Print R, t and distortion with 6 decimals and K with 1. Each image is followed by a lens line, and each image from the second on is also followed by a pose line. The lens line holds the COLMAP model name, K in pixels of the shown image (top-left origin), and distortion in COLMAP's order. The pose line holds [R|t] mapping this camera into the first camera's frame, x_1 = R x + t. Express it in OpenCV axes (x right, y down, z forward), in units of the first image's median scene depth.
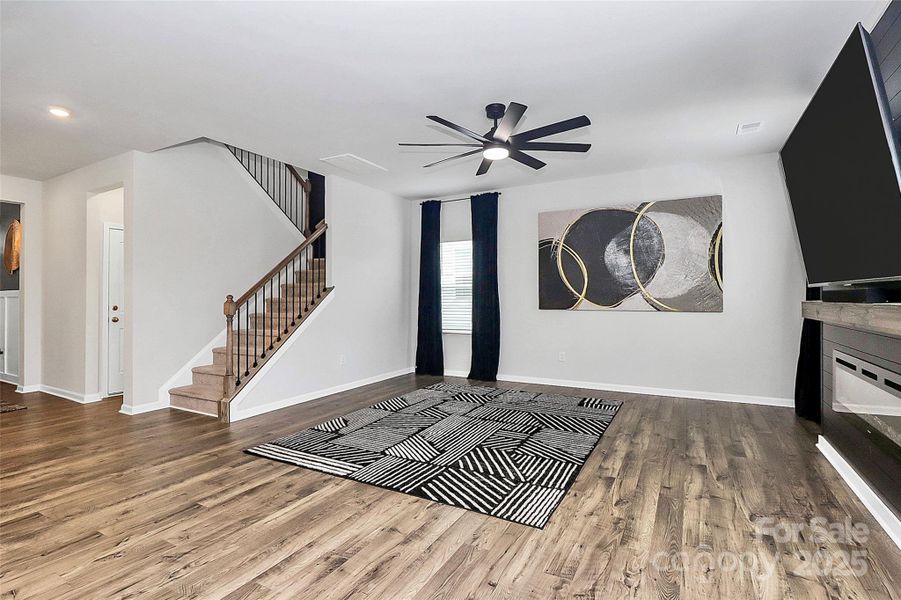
lens RADIAL K [[439.8, 0, 449.7], [0, 439.8, 296.3], [0, 0, 1]] dist [-0.000186, -0.010415]
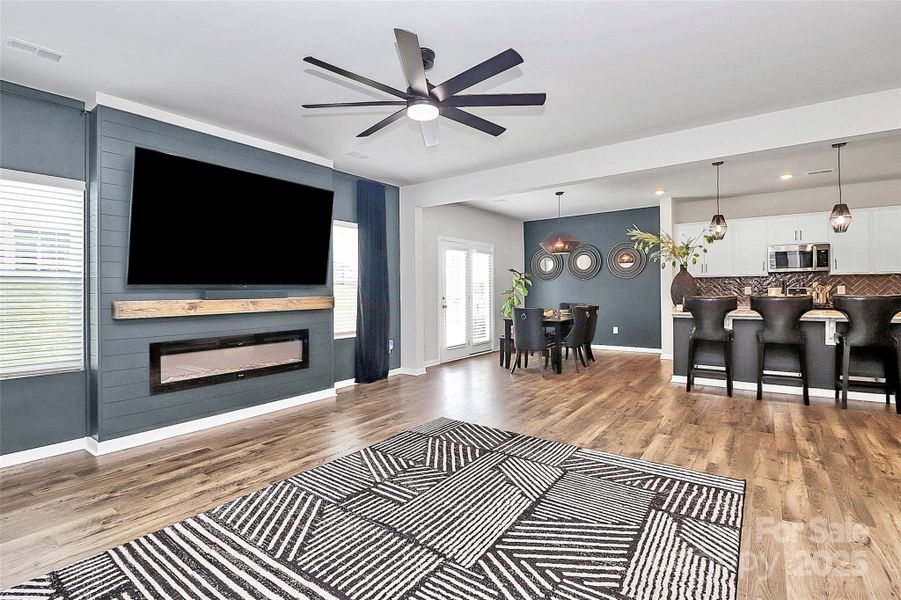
lens RADIAL K [[426.4, 0, 447.5], [0, 426.4, 298.1], [0, 0, 1]] dist [0.000602, -0.014787]
pose [[-0.991262, 0.014939, 0.131057, -0.033250], [0.016768, 0.999777, 0.012861, 0.001340], [-0.130835, 0.014946, -0.991291, 1.594583]]
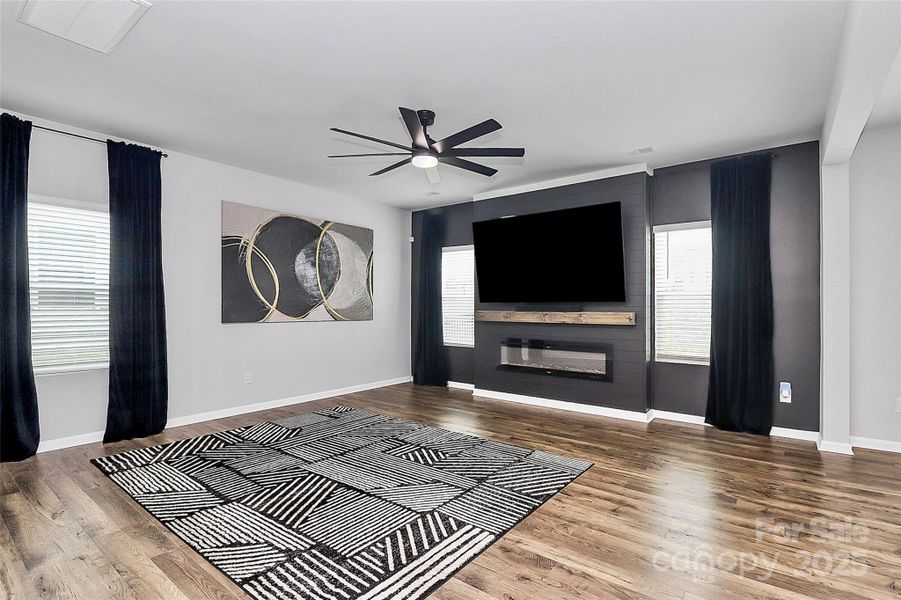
lens RADIAL K [[433.4, 0, 454.4], [0, 433.4, 302.7], [0, 0, 1]] dist [-0.001284, -0.000635]
pose [[0.151271, 0.015794, 0.988366, -0.764488], [-0.007876, 0.999860, -0.014772, 0.002418], [-0.988461, -0.005550, 0.151375, 0.717854]]
